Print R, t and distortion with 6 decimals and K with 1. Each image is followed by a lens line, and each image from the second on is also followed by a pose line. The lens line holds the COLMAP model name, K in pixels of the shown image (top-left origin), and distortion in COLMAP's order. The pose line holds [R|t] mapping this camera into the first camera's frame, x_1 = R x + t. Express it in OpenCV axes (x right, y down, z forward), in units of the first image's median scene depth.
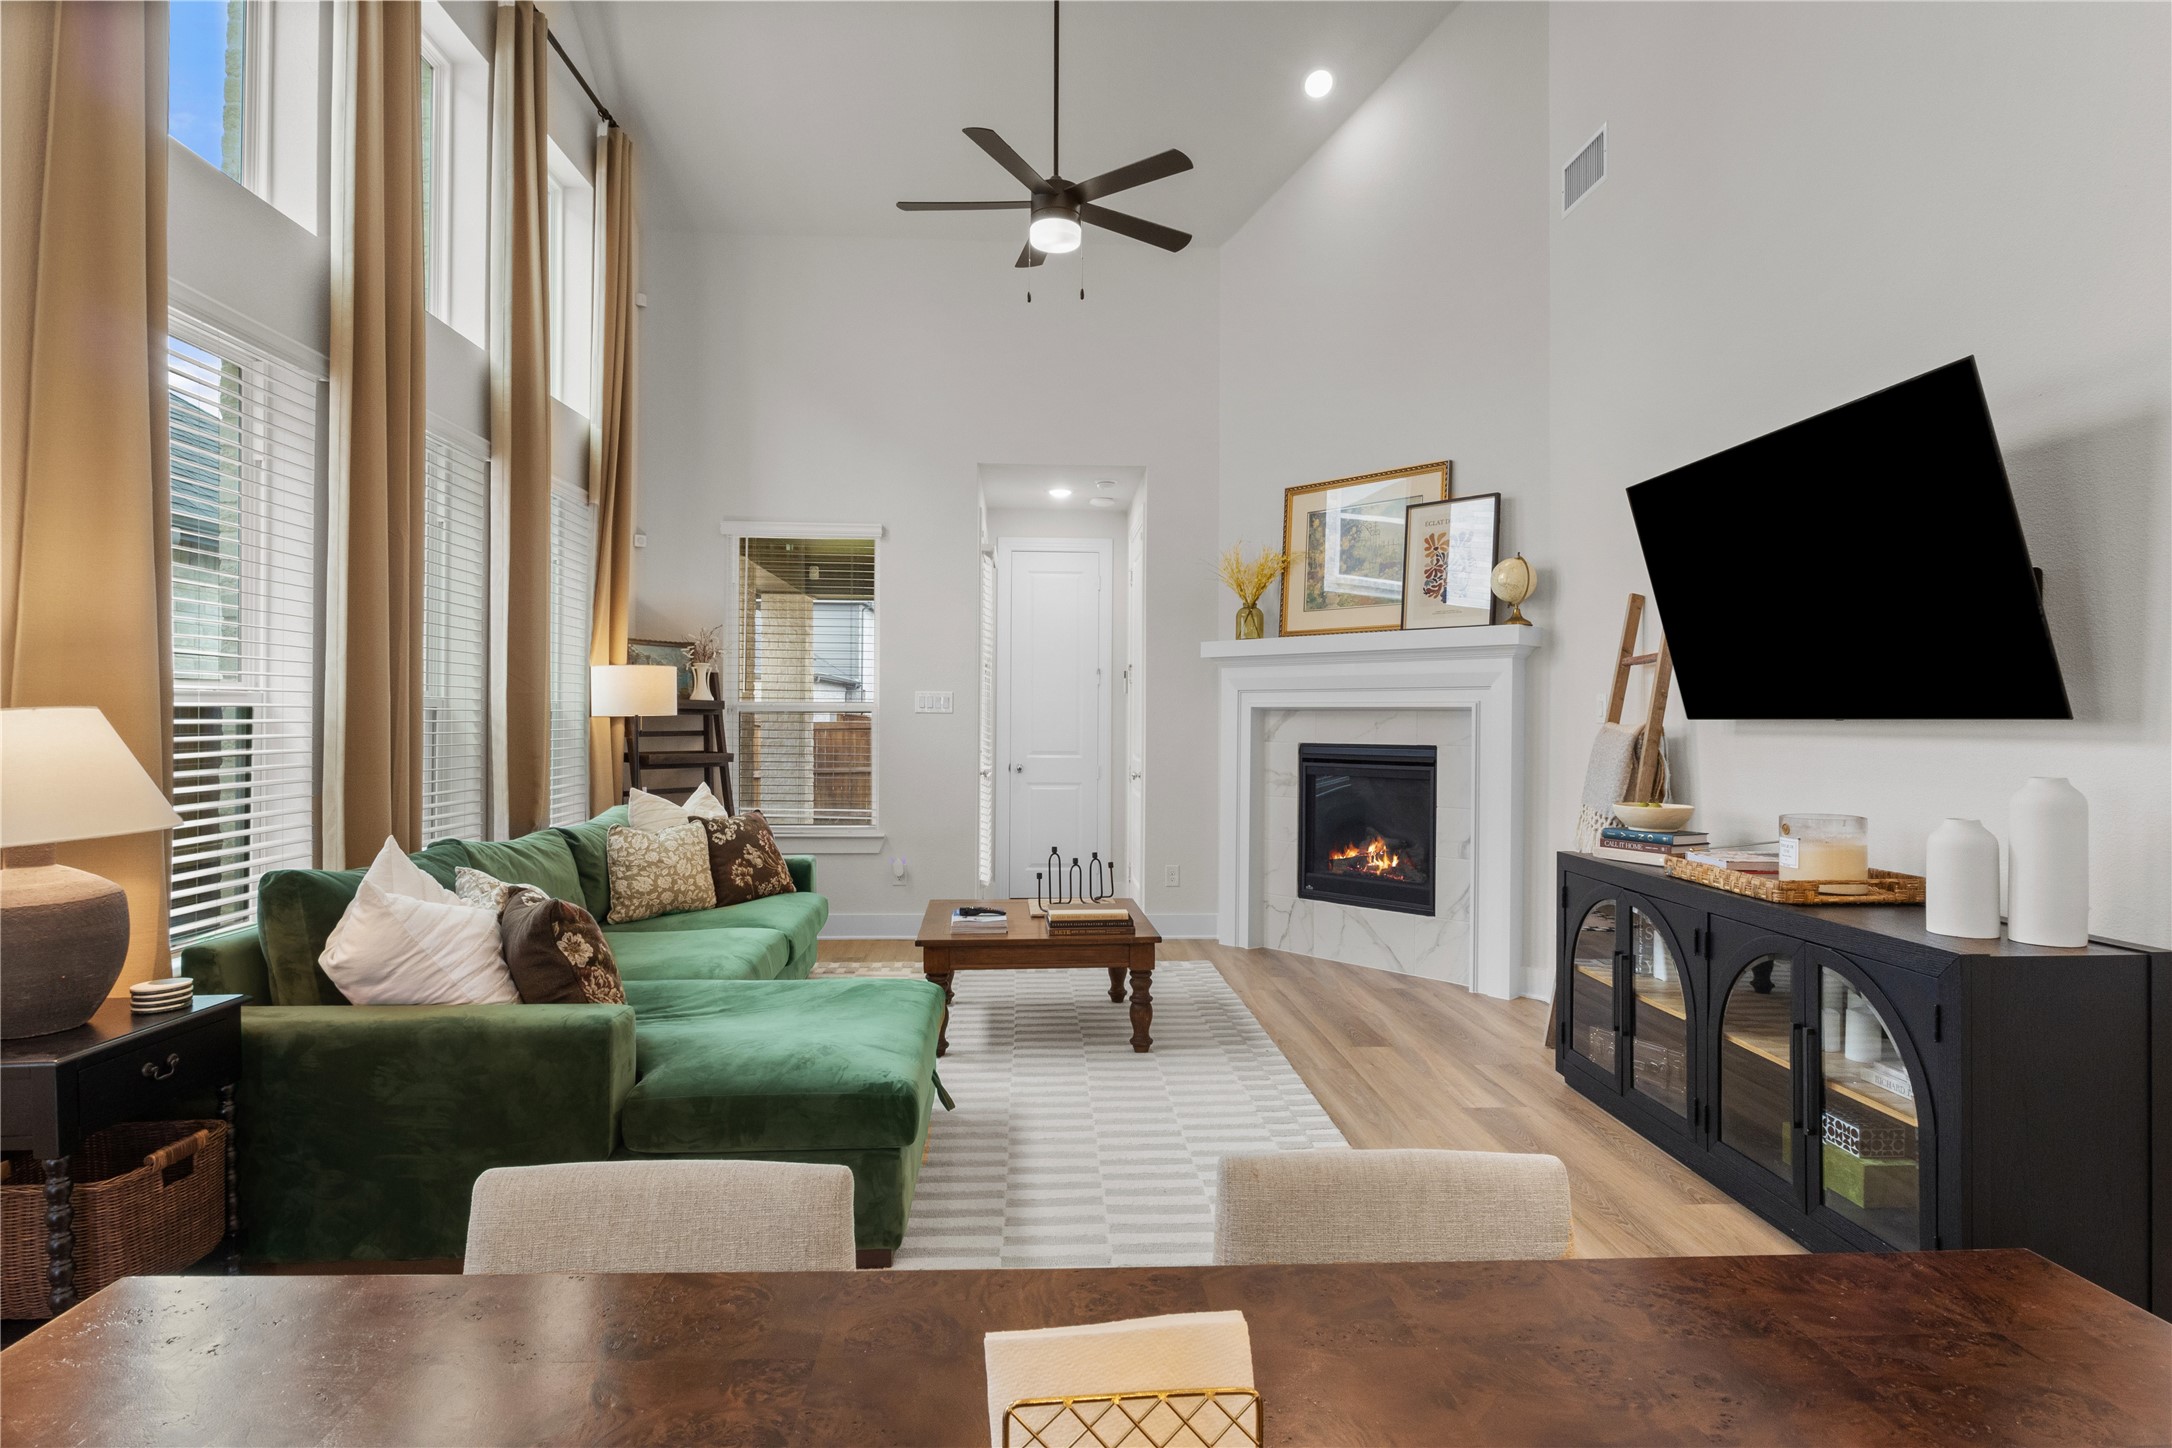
lens RADIAL K [[1141.1, 0, 1081.4], [0, 1141.1, 718.4], [0, 0, 1]] dist [-0.005959, -0.001066]
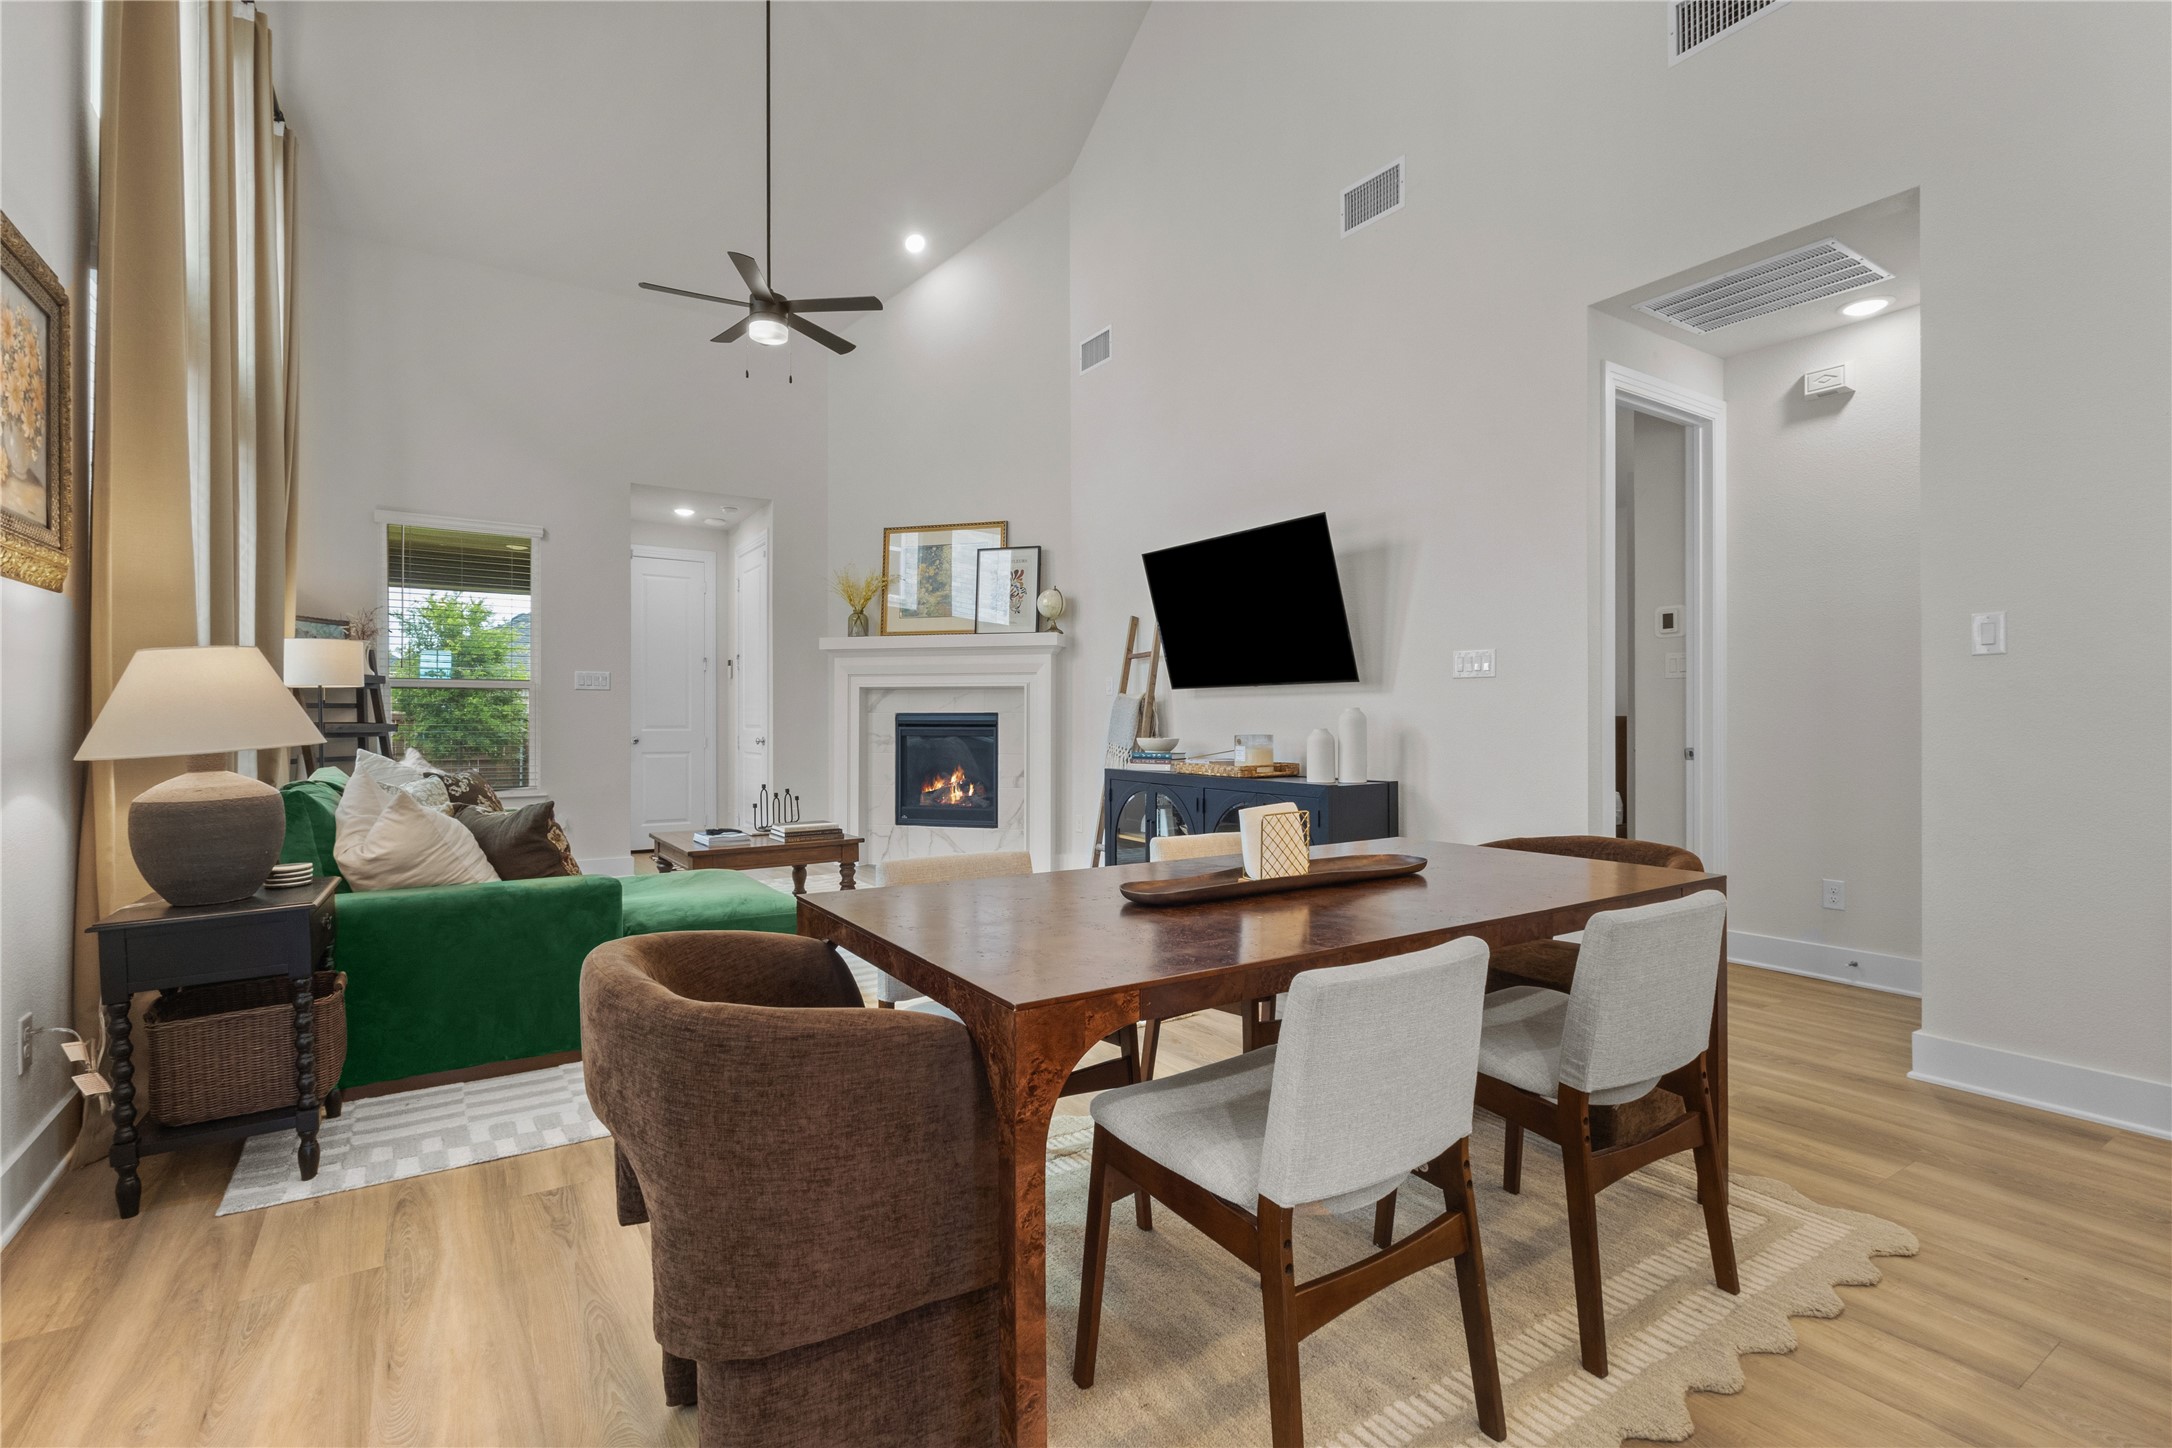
lens RADIAL K [[1004.4, 0, 1076.1], [0, 1004.4, 714.8], [0, 0, 1]] dist [0.002338, 0.000551]
pose [[0.865663, -0.003275, 0.500617, -0.277512], [0.004223, 0.999991, -0.000760, 0.030707], [-0.500610, 0.002772, 0.865669, -0.197290]]
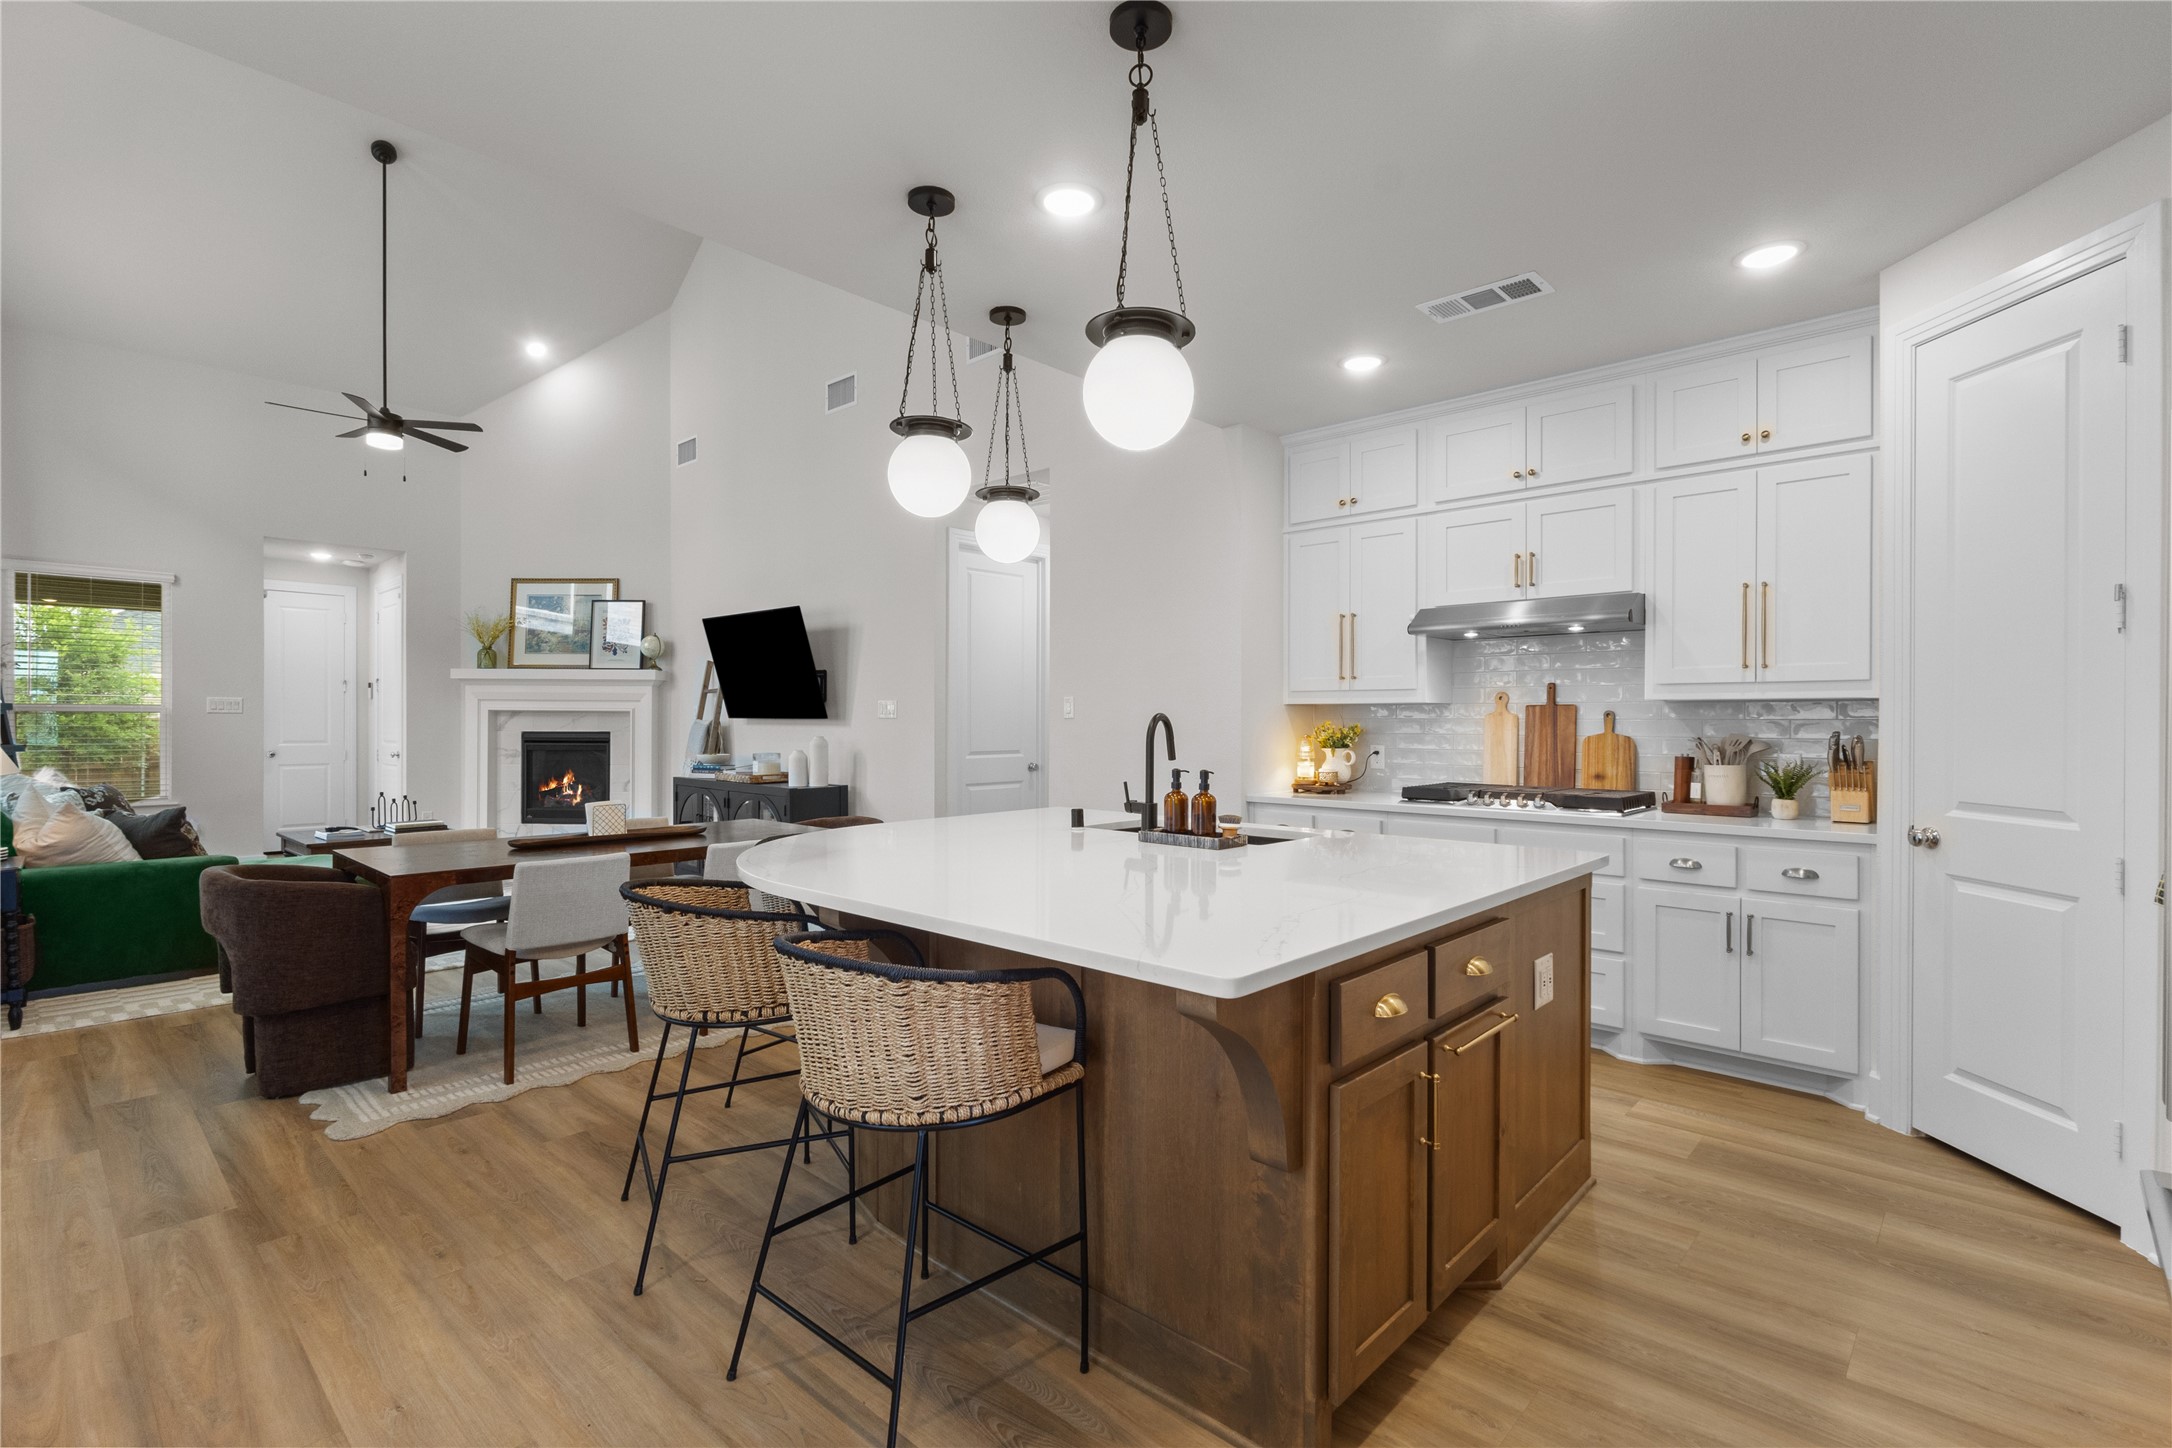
lens RADIAL K [[1004.4, 0, 1083.8], [0, 1004.4, 721.8], [0, 0, 1]] dist [0.002338, 0.000551]
pose [[0.715623, -0.004747, 0.698471, -0.303166], [-0.000863, 0.999970, 0.007681, -0.006062], [-0.698487, -0.006100, 0.715597, -0.770524]]
